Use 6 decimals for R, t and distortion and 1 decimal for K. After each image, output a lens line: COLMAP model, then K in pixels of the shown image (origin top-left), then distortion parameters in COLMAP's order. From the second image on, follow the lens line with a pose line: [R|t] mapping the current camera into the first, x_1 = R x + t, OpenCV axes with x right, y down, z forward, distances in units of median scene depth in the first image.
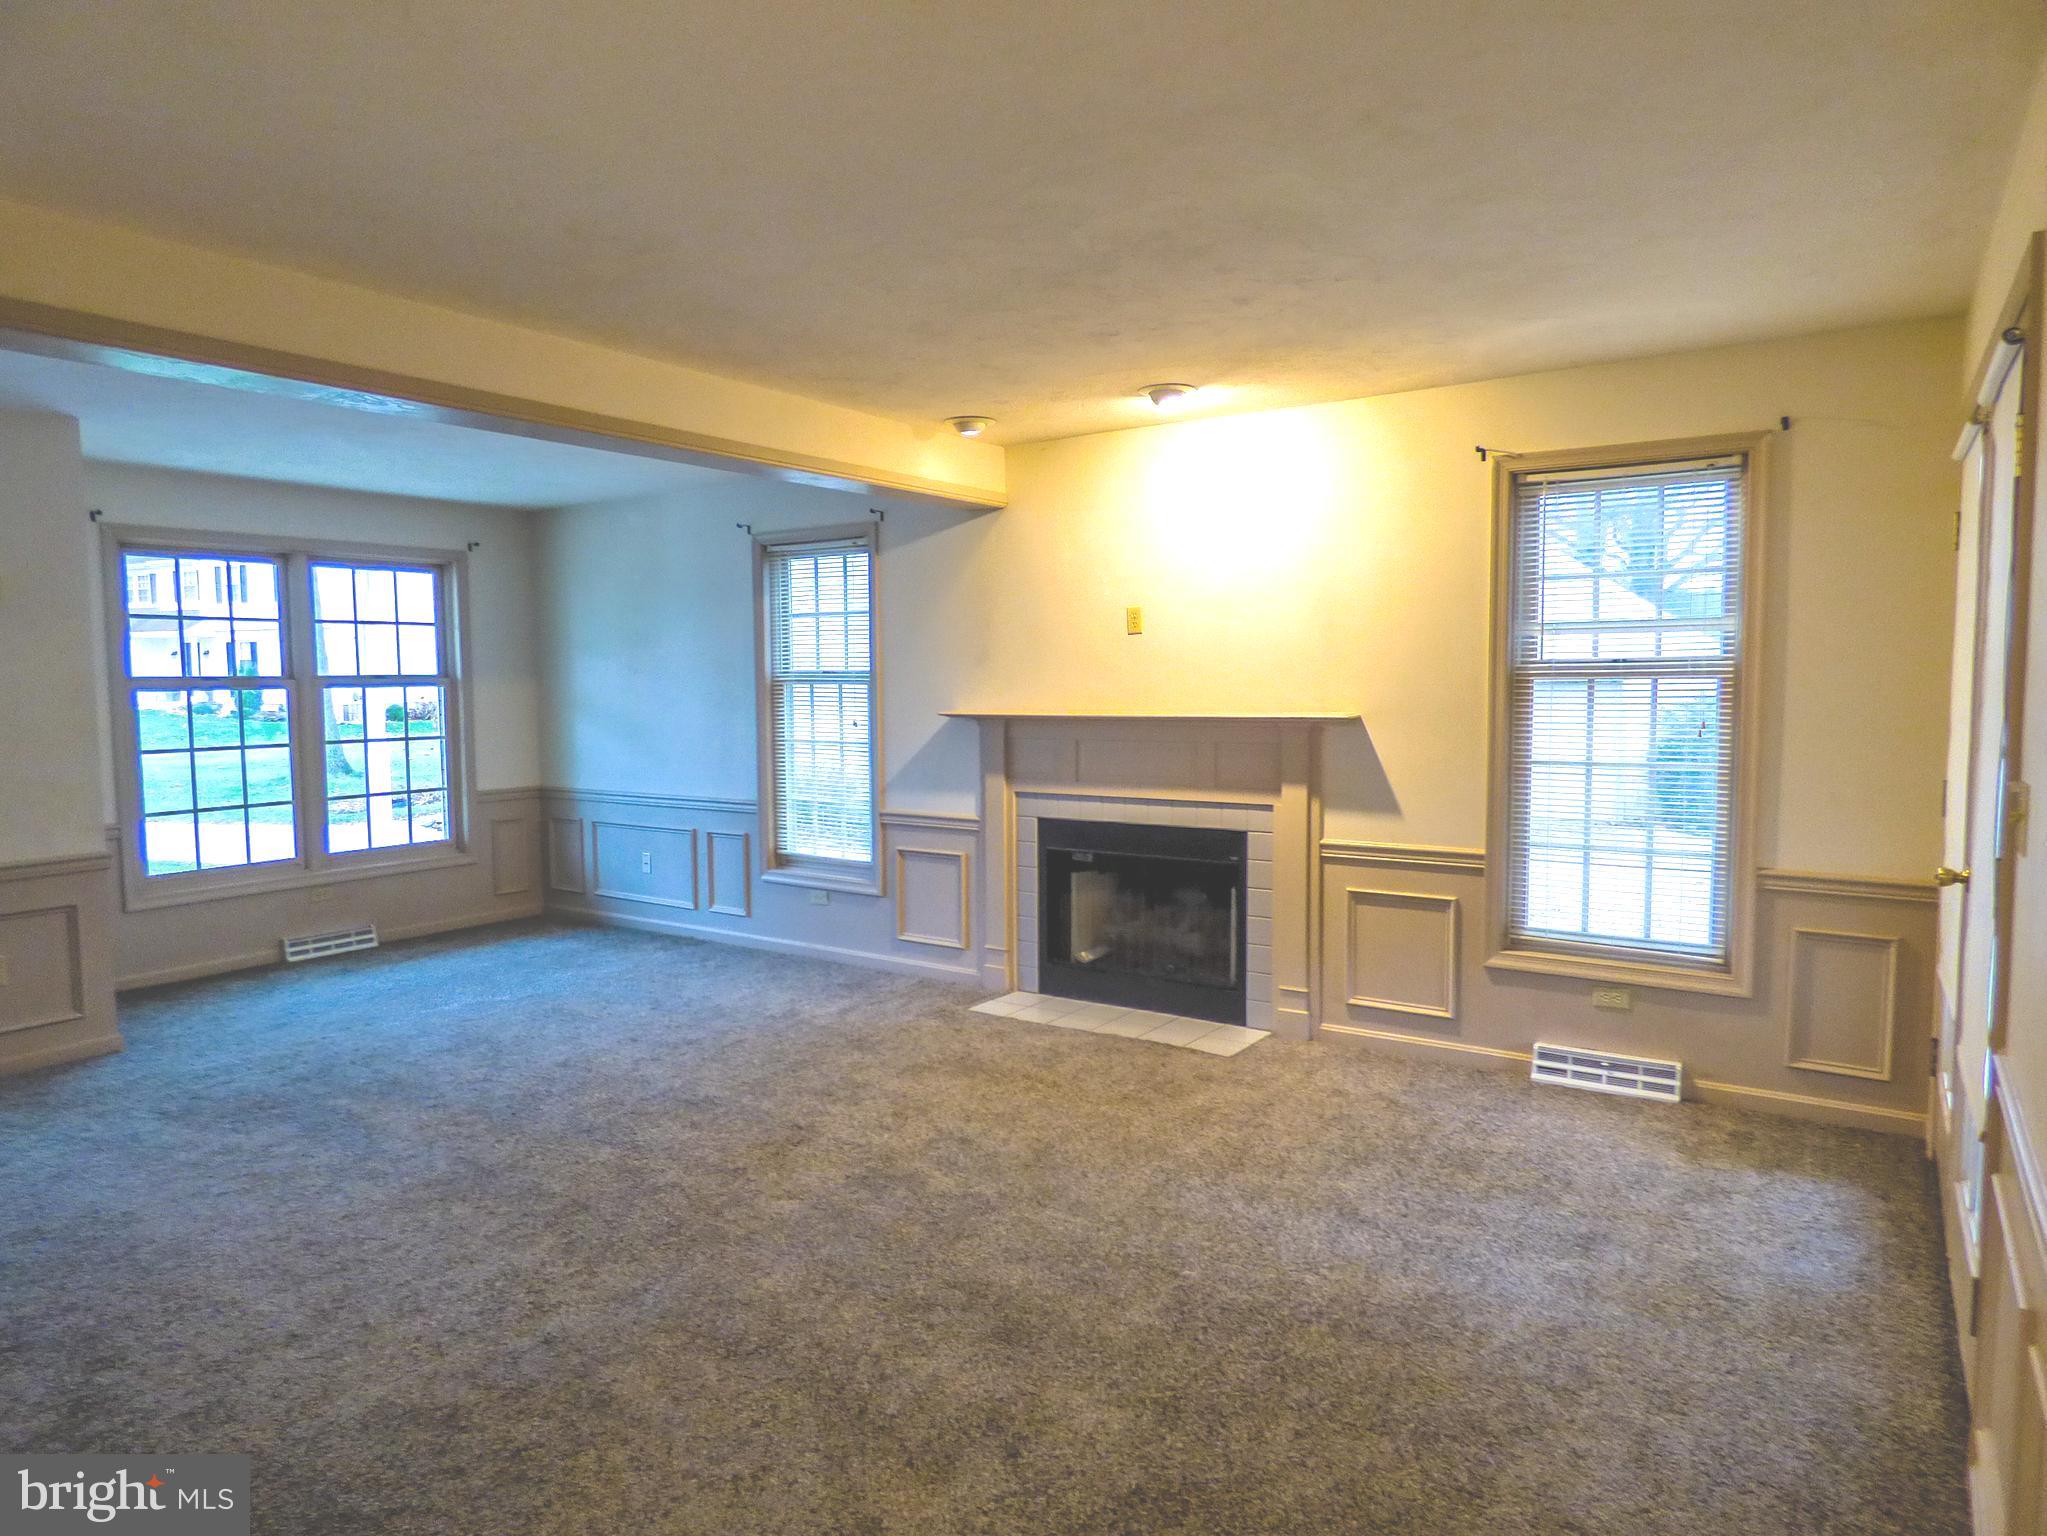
lens RADIAL K [[1238.0, 0, 1023.5], [0, 1238.0, 768.0], [0, 0, 1]] dist [-0.014157, 0.000407]
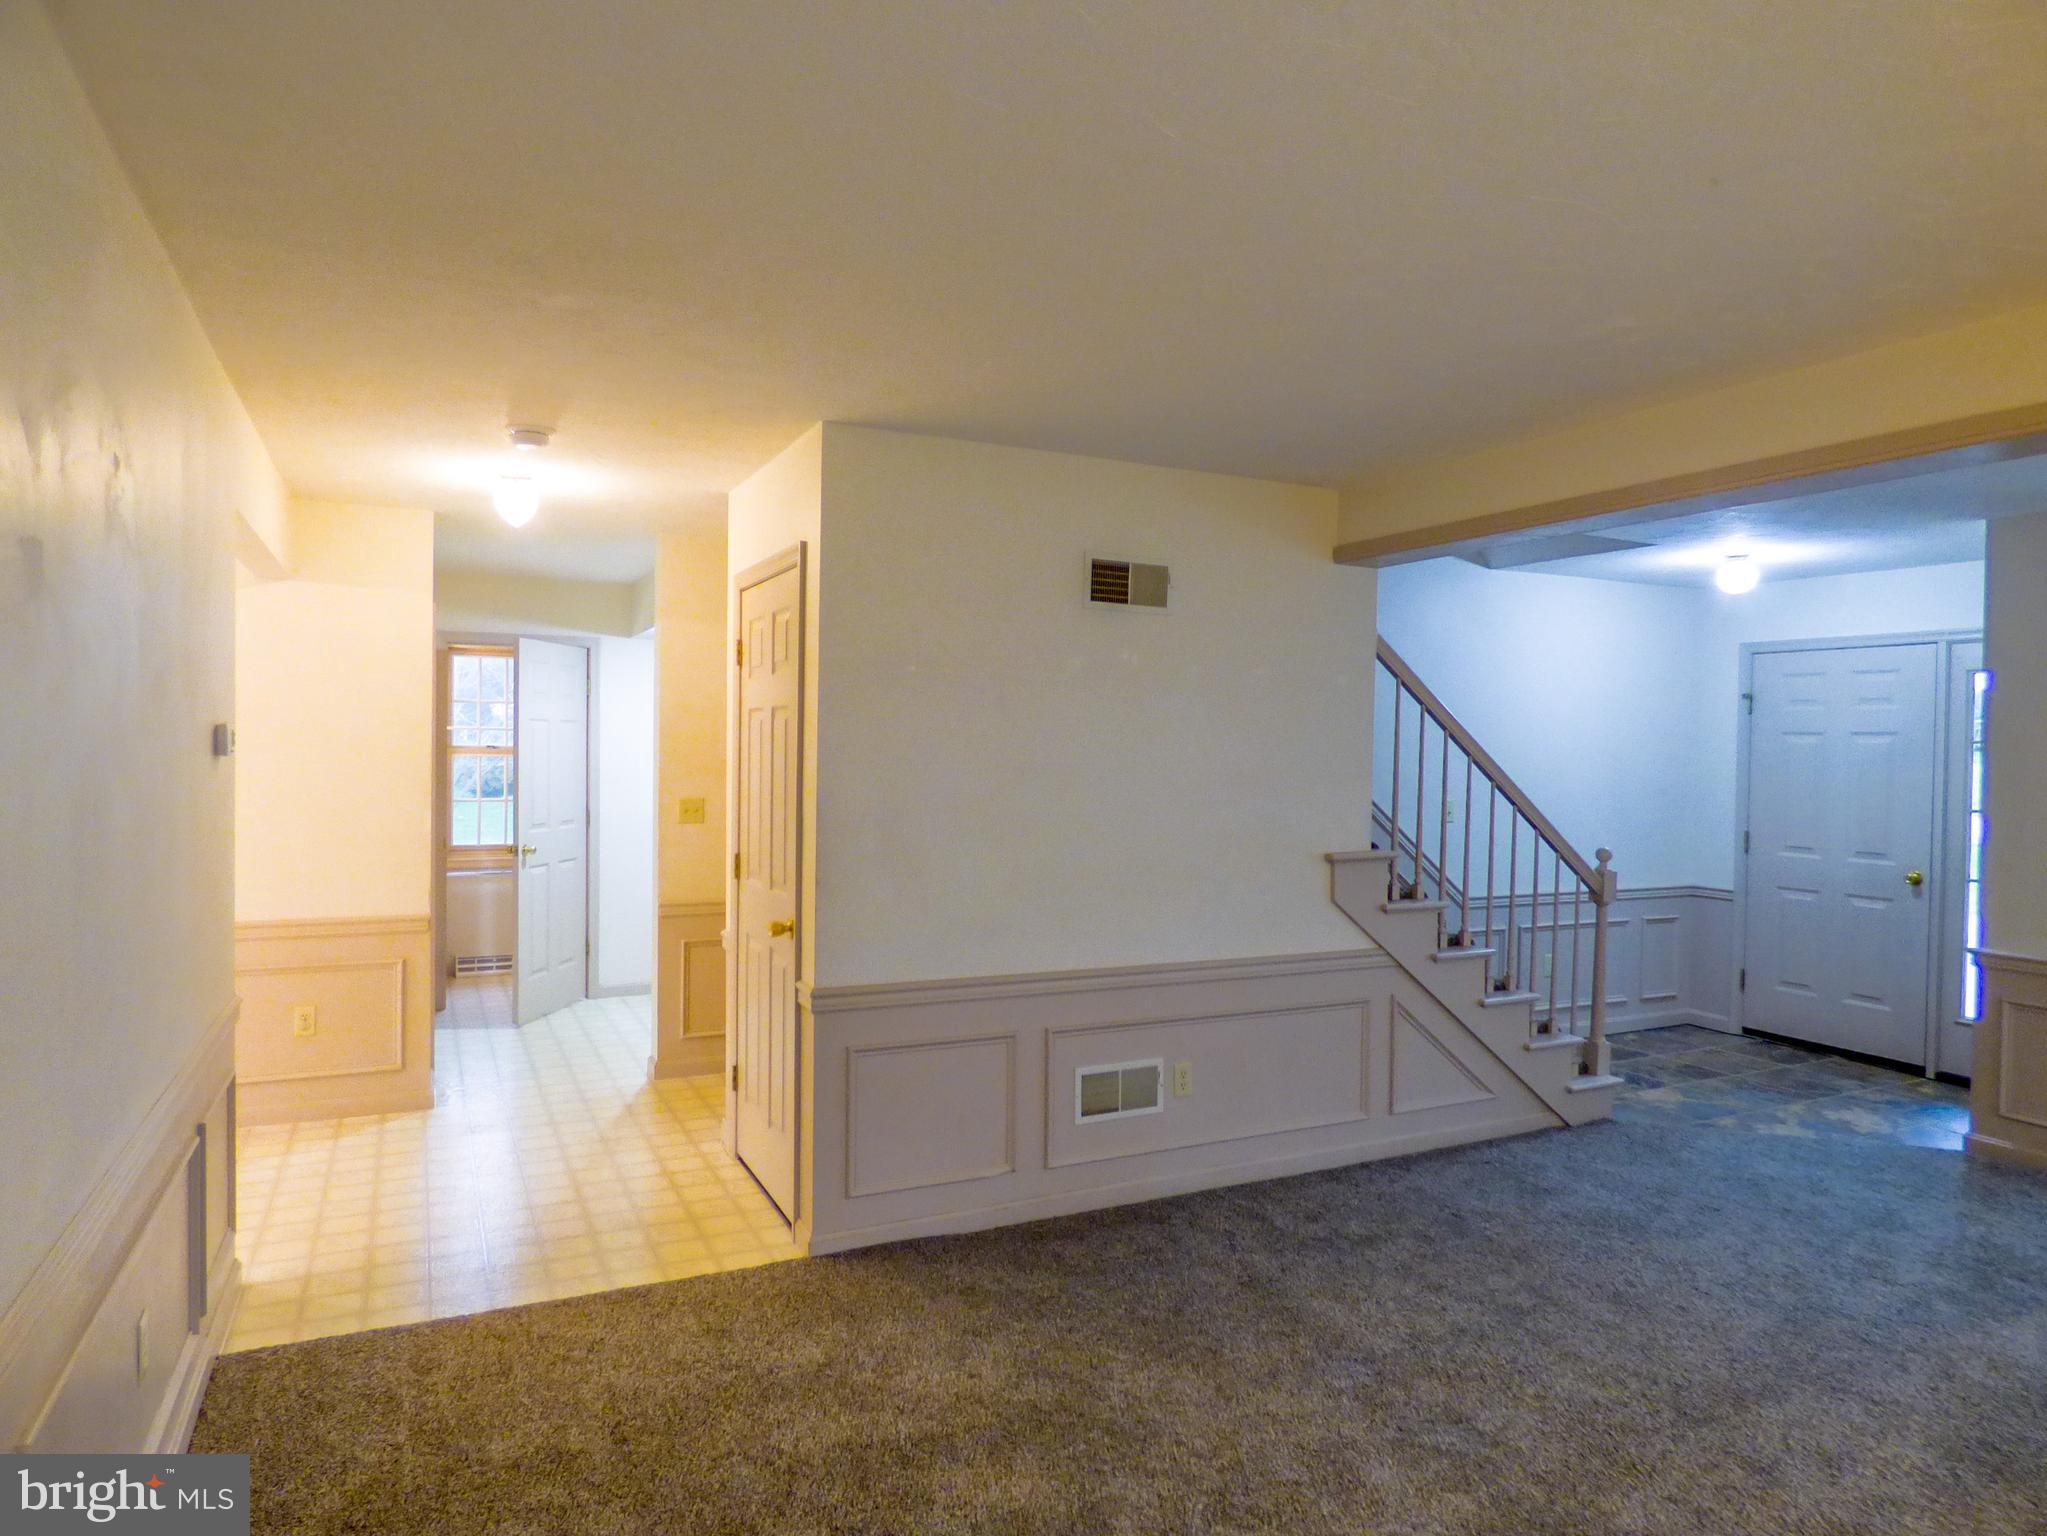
lens RADIAL K [[1238.0, 0, 1023.5], [0, 1238.0, 768.0], [0, 0, 1]] dist [-0.014157, 0.000407]
pose [[-0.494291, 0.015575, -0.869157, 0.313023], [-0.076977, 0.995128, 0.061609, -0.051493], [0.865882, 0.097358, -0.490683, 0.525098]]
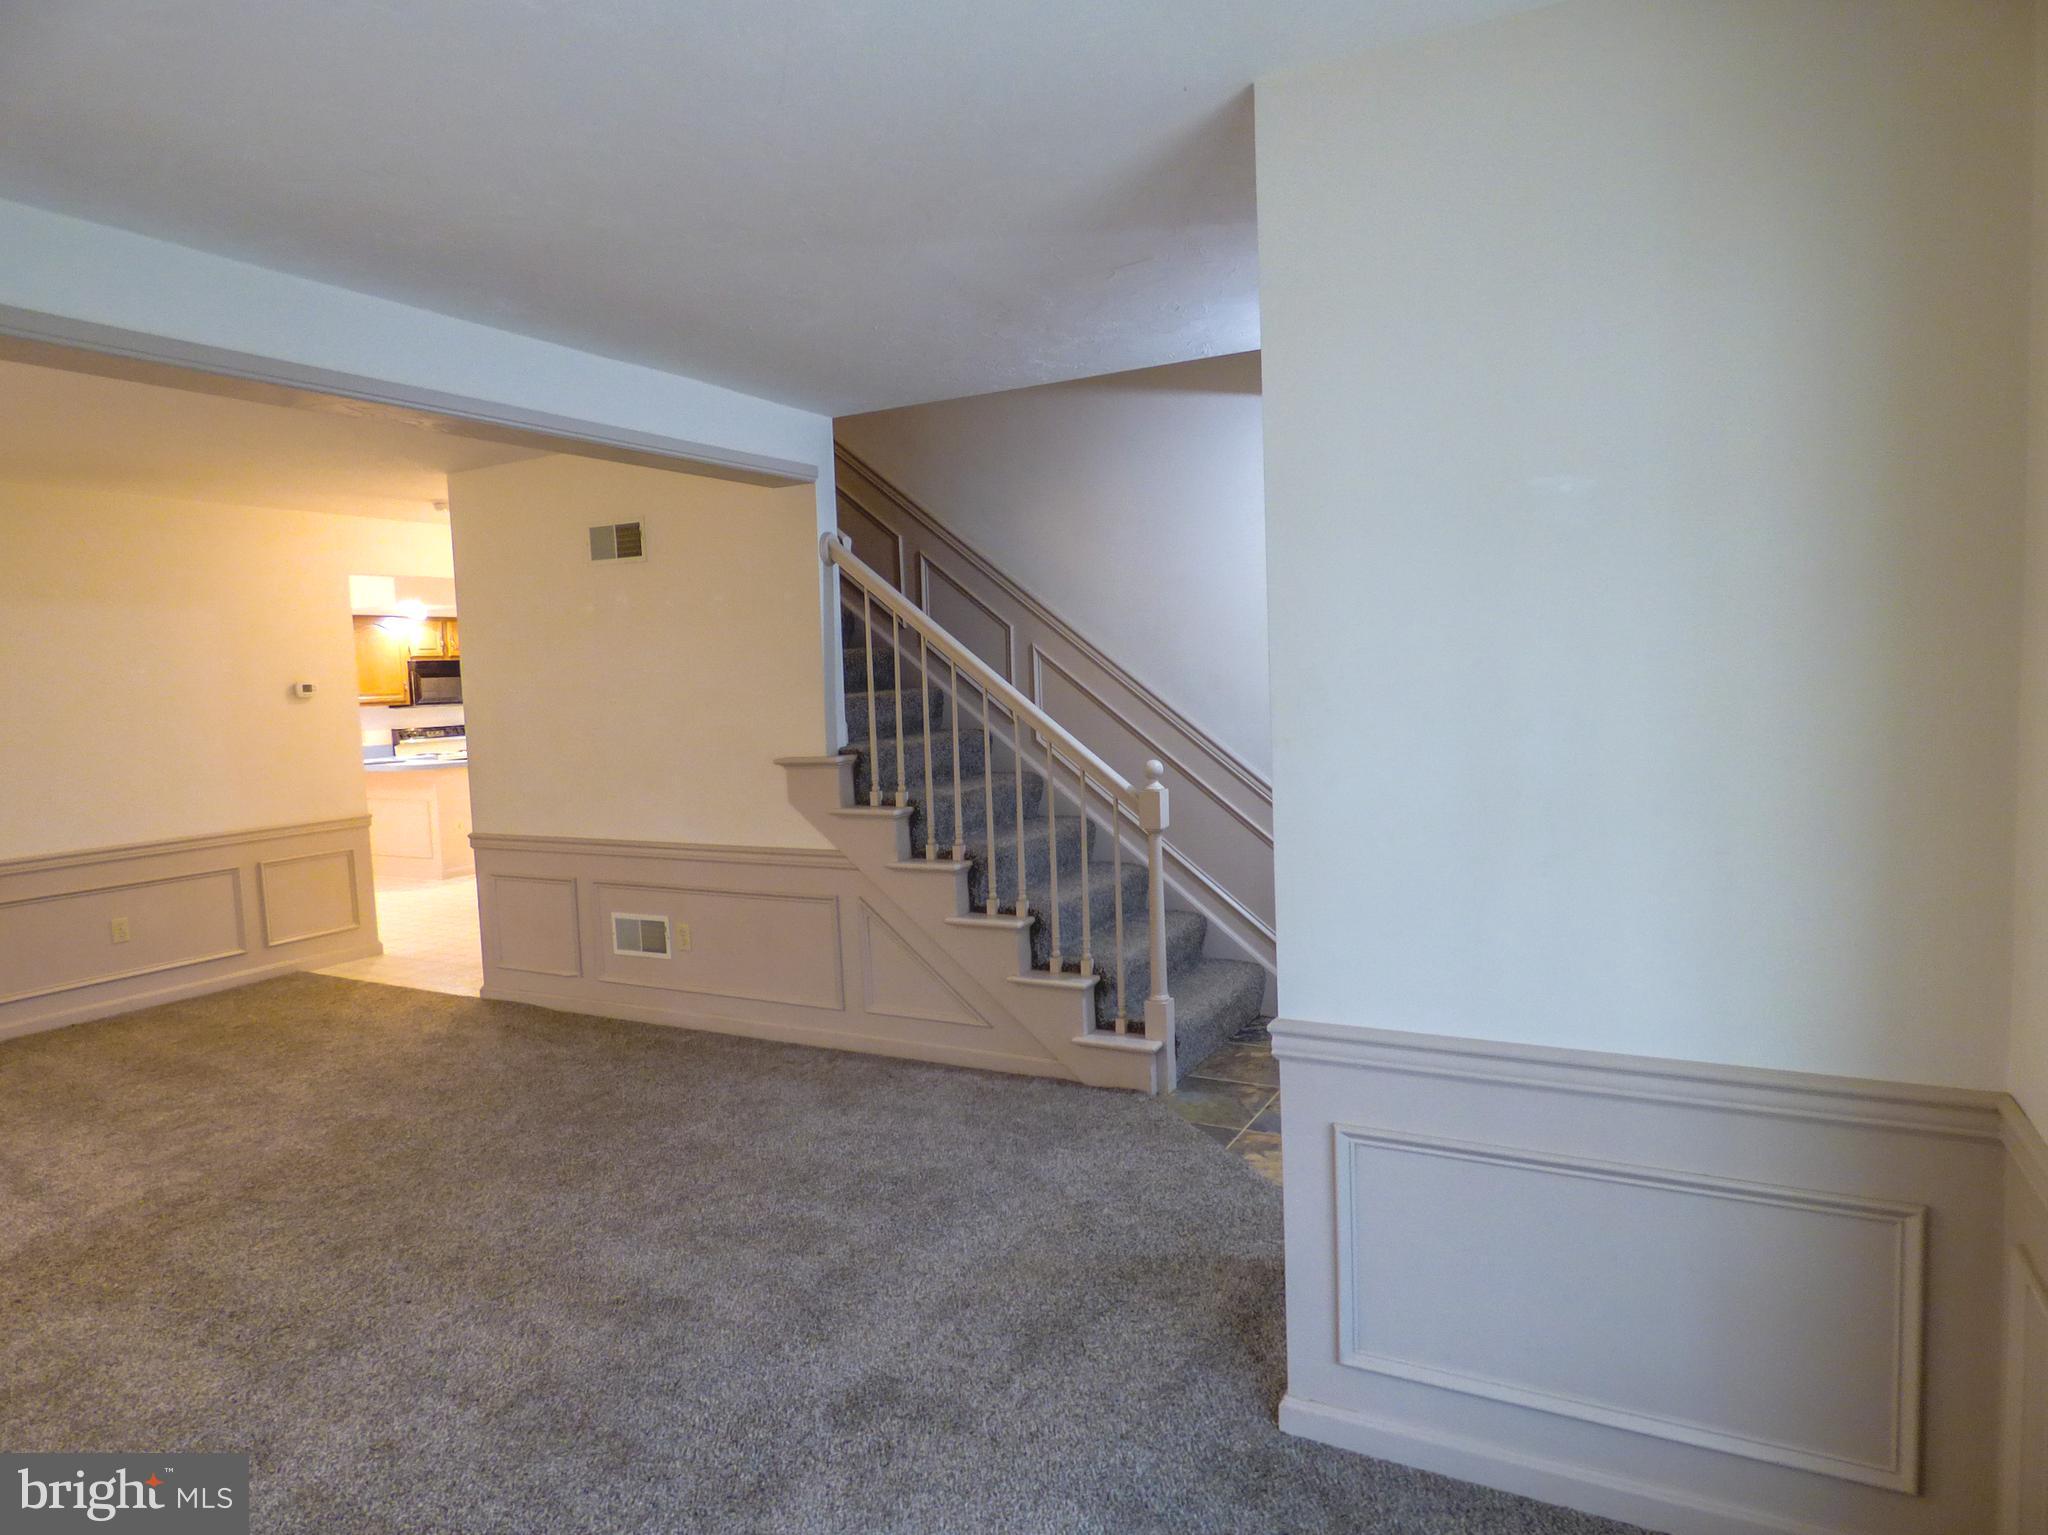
lens RADIAL K [[1233.7, 0, 1024.0], [0, 1233.7, 767.5], [0, 0, 1]] dist [-0.011265, 0.002576]
pose [[-0.993747, 0.054844, -0.097254, -0.471624], [0.039267, 0.987071, 0.155398, -0.080275], [0.104519, 0.150607, -0.983053, 1.111544]]
